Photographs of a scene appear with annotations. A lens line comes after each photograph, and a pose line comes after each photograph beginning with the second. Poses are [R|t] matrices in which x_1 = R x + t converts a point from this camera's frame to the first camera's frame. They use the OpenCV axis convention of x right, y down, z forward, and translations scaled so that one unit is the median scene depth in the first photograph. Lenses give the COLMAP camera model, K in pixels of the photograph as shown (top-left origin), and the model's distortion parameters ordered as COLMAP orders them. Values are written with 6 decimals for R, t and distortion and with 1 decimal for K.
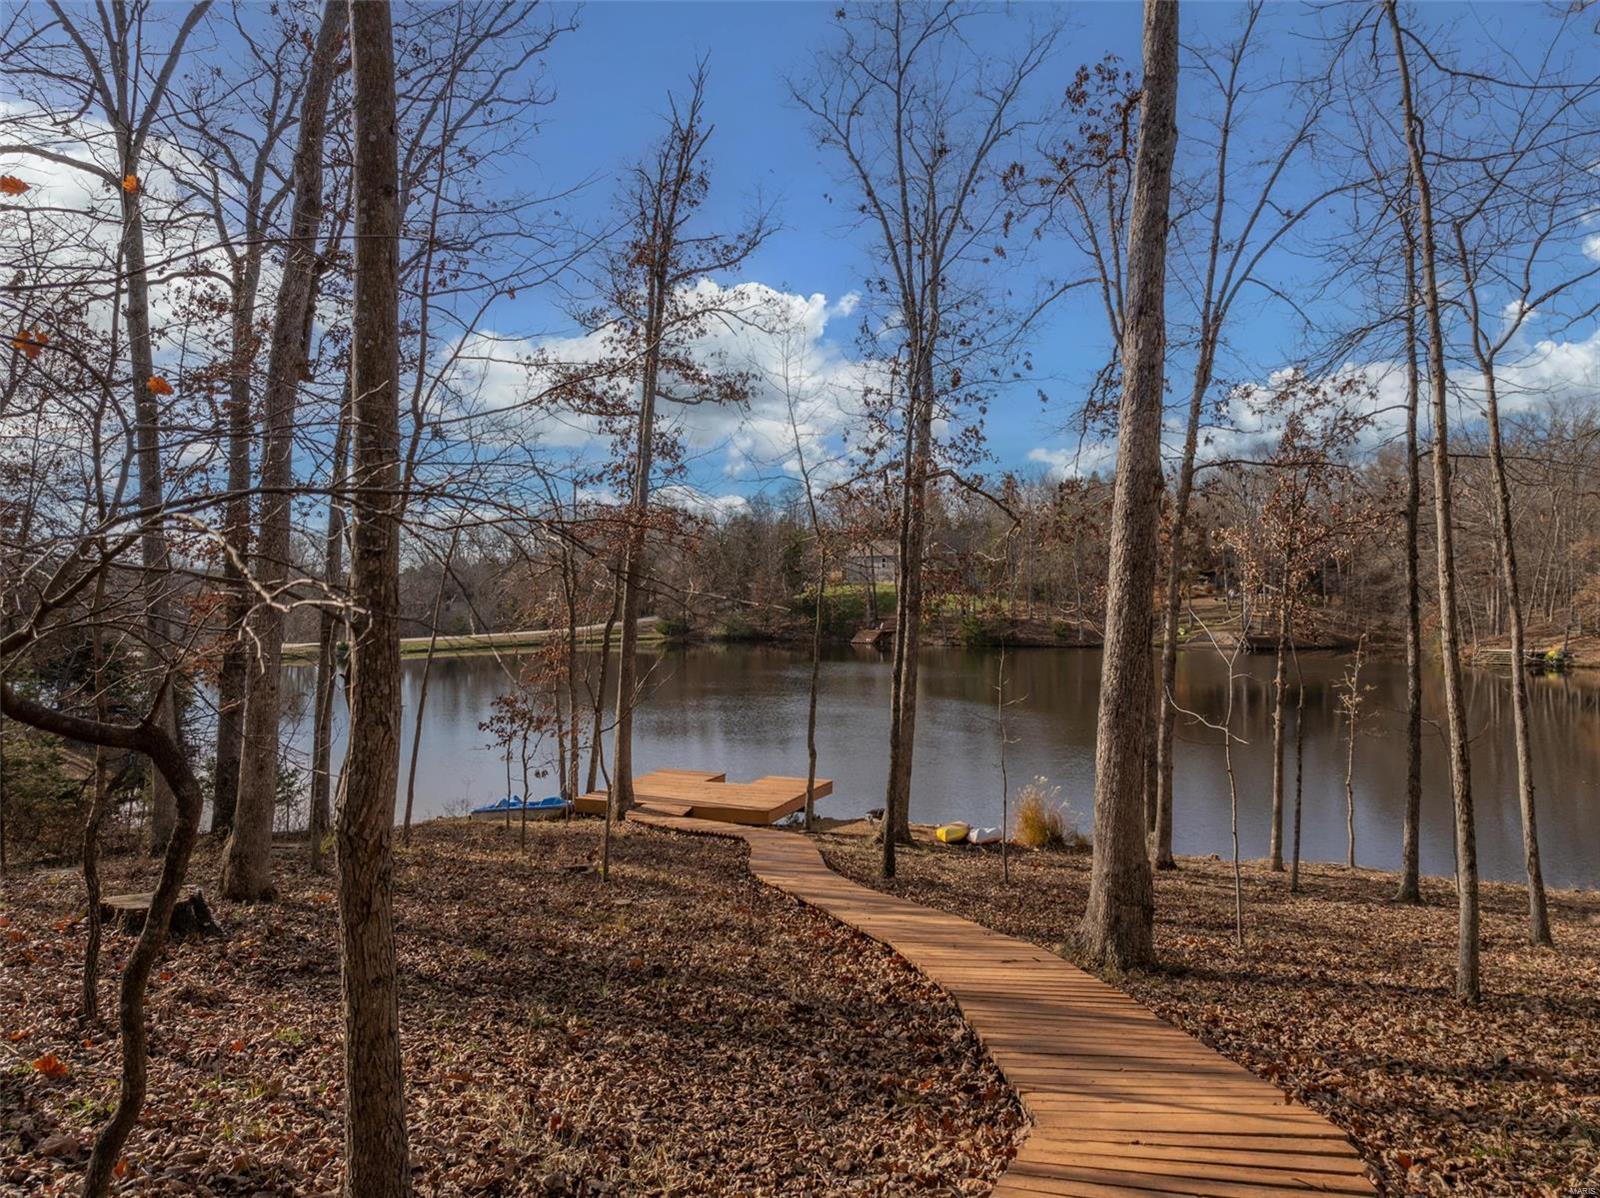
lens RADIAL K [[1129.5, 0, 804.5], [0, 1129.5, 595.0], [0, 0, 1]] dist [-0.016475, -0.013420]
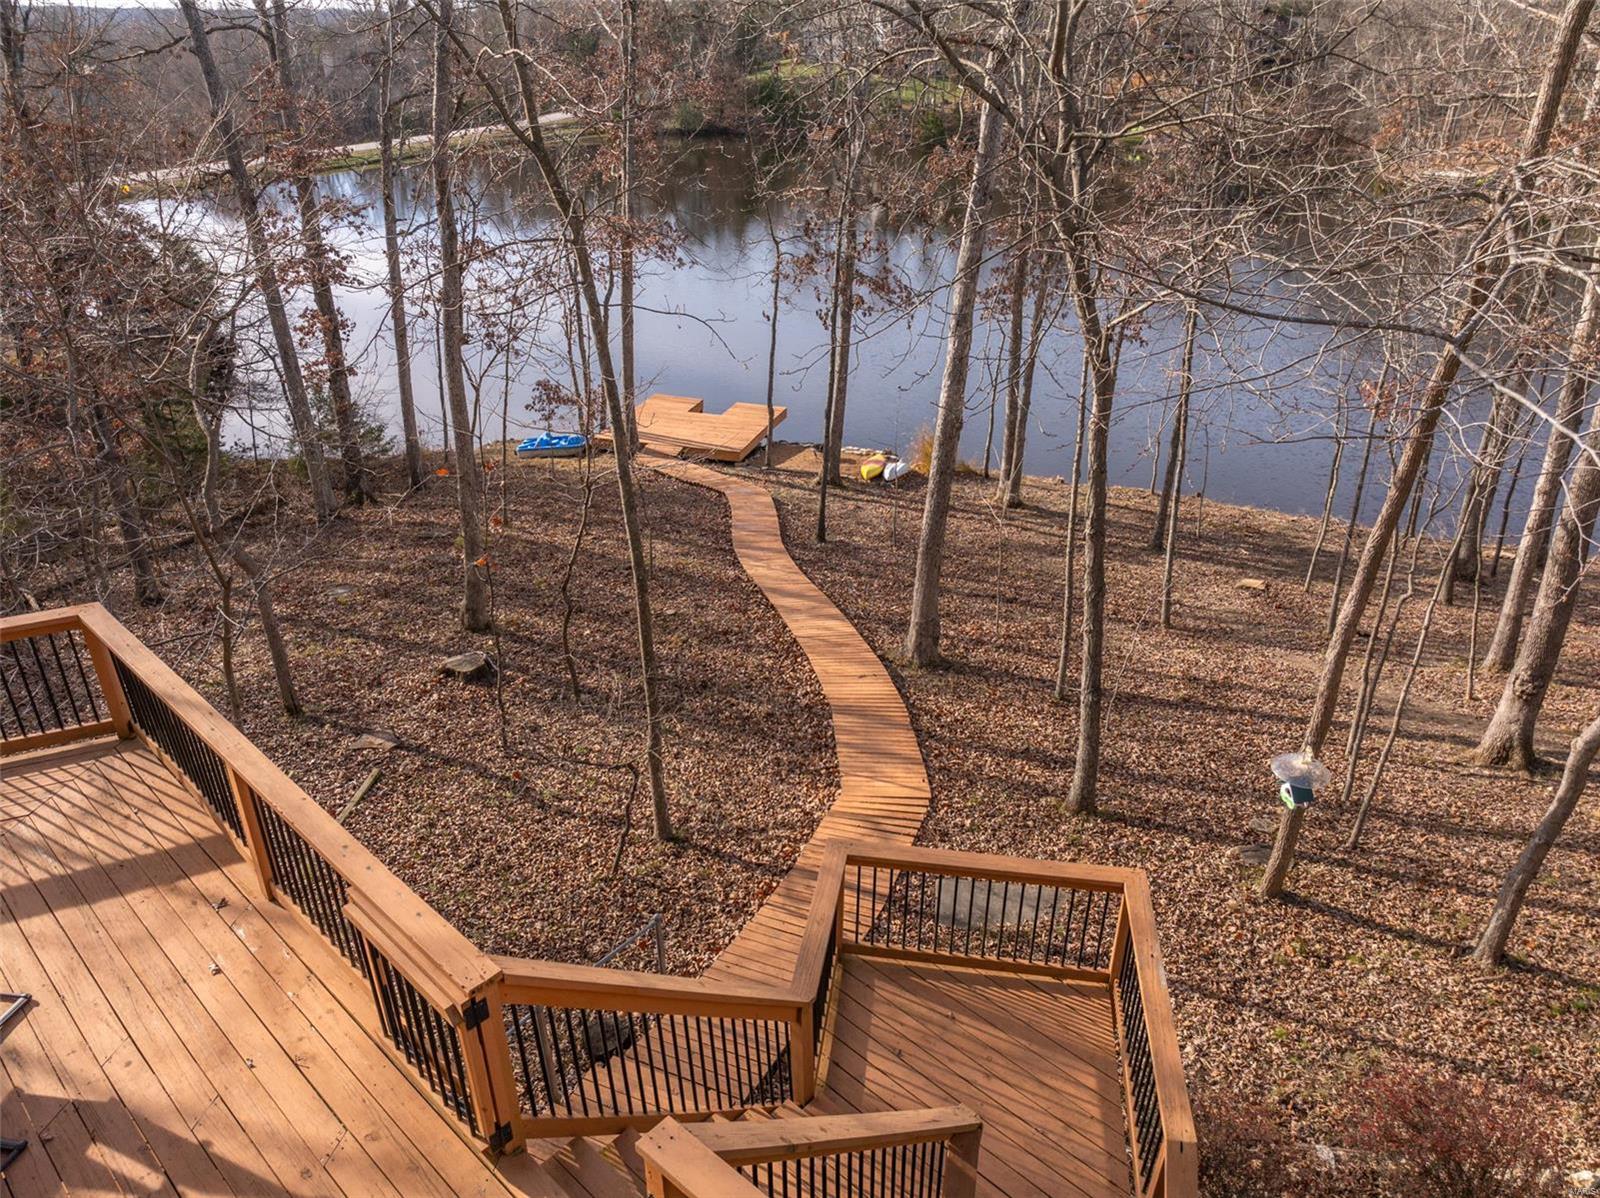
lens RADIAL K [[1129.5, 0, 801.7], [0, 1129.5, 606.1], [0, 0, 1]] dist [-0.016475, -0.013420]
pose [[0.999439, -0.017818, 0.028354, 0.000937], [0.002744, 0.887420, 0.460953, -0.311060], [-0.033375, -0.460617, 0.886972, -0.341805]]
